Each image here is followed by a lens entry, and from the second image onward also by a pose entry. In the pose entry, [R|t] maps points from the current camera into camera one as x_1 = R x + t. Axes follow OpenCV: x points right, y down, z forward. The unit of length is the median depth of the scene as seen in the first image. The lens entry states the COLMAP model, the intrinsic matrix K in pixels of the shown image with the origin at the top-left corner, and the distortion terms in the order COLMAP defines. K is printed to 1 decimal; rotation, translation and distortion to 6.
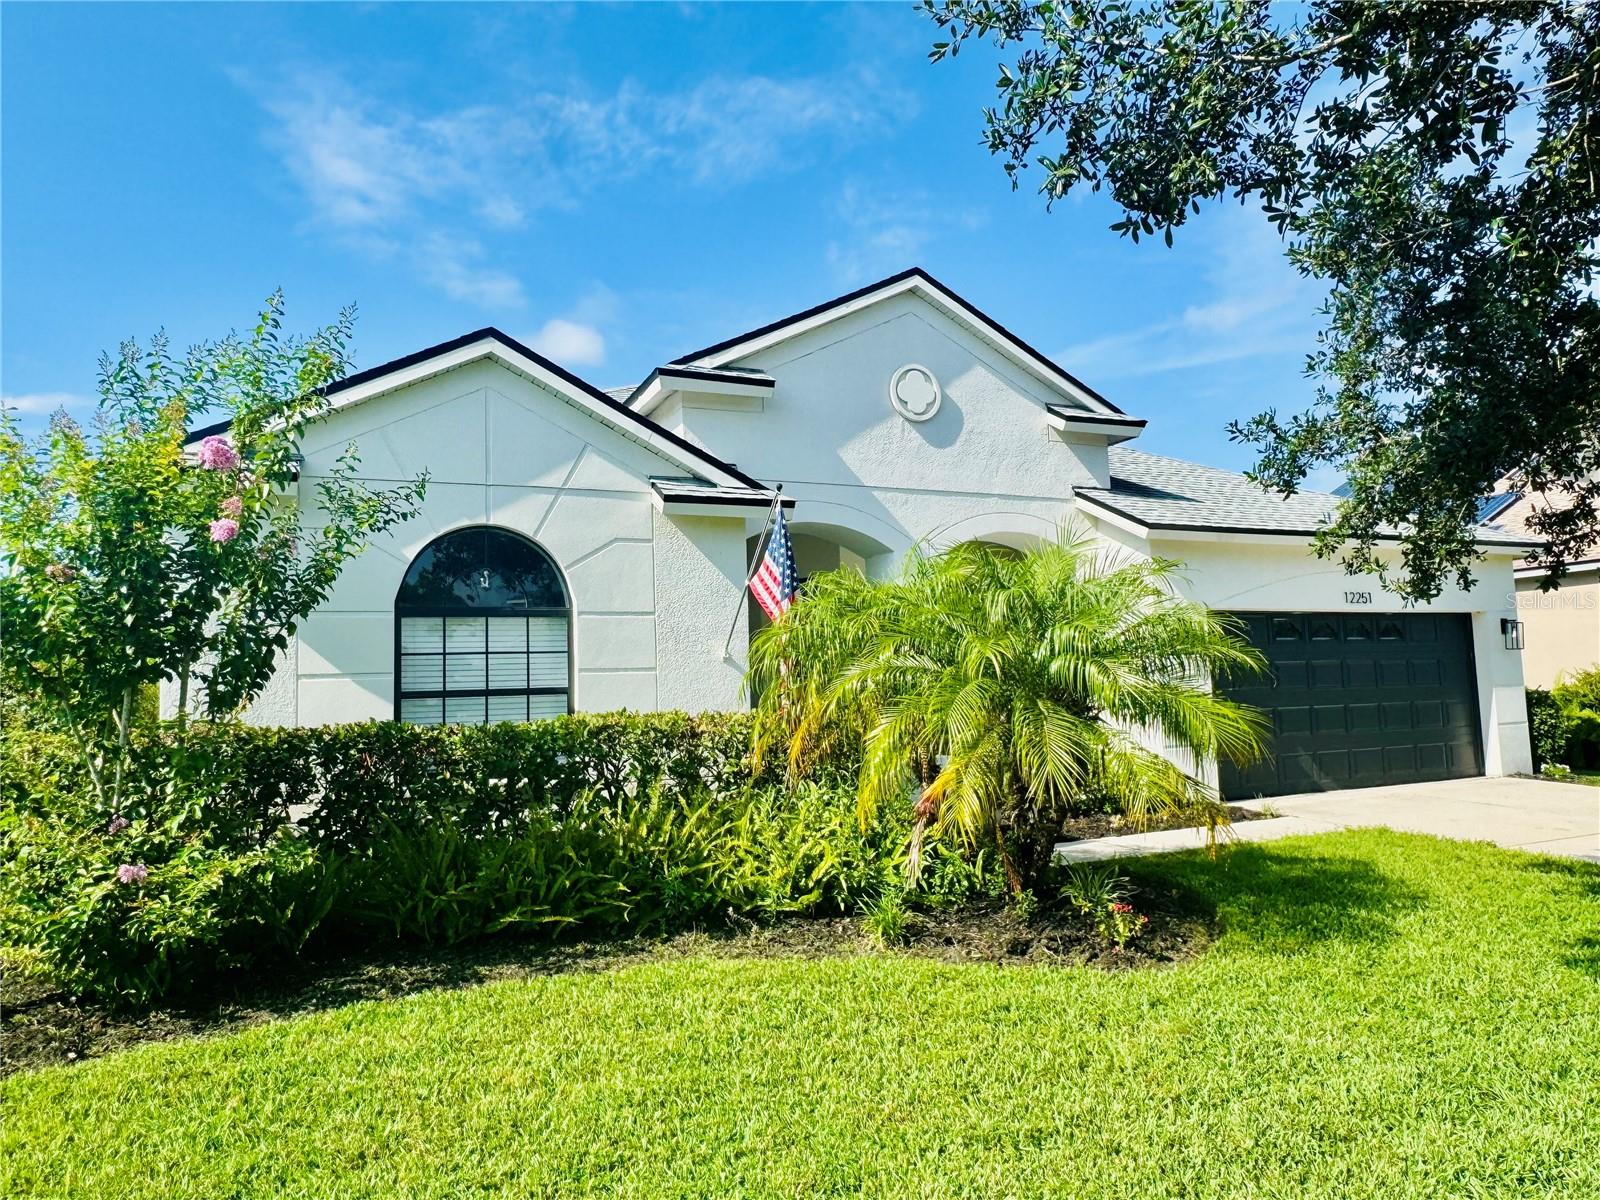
lens RADIAL K [[1098.9, 0, 795.8], [0, 1098.9, 603.6], [0, 0, 1]] dist [0.000217, 0.005398]
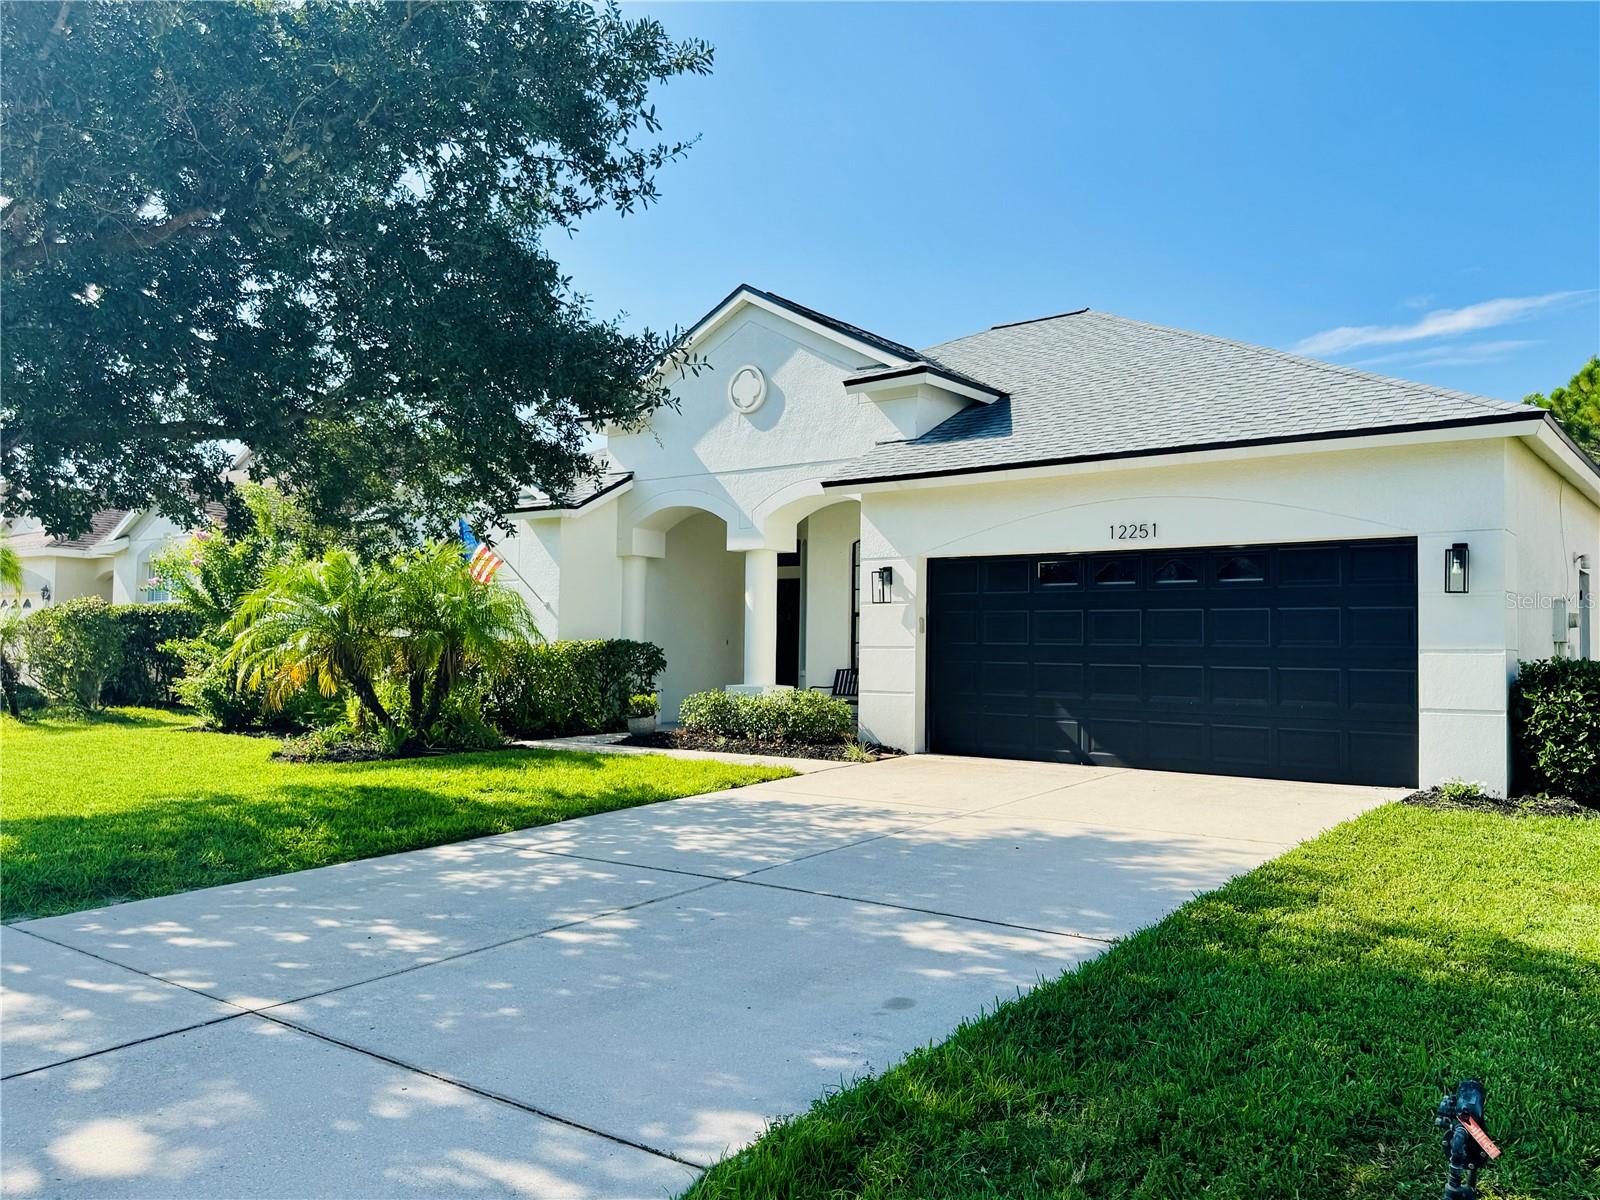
lens RADIAL K [[1254.1, 0, 810.1], [0, 1254.1, 602.2], [0, 0, 1]] dist [0.102249, -0.003798]
pose [[0.450763, 0.006394, -0.892621, 2.422984], [0.058105, 0.997643, 0.036488, -0.004034], [0.890751, -0.068313, 0.449329, 0.725129]]
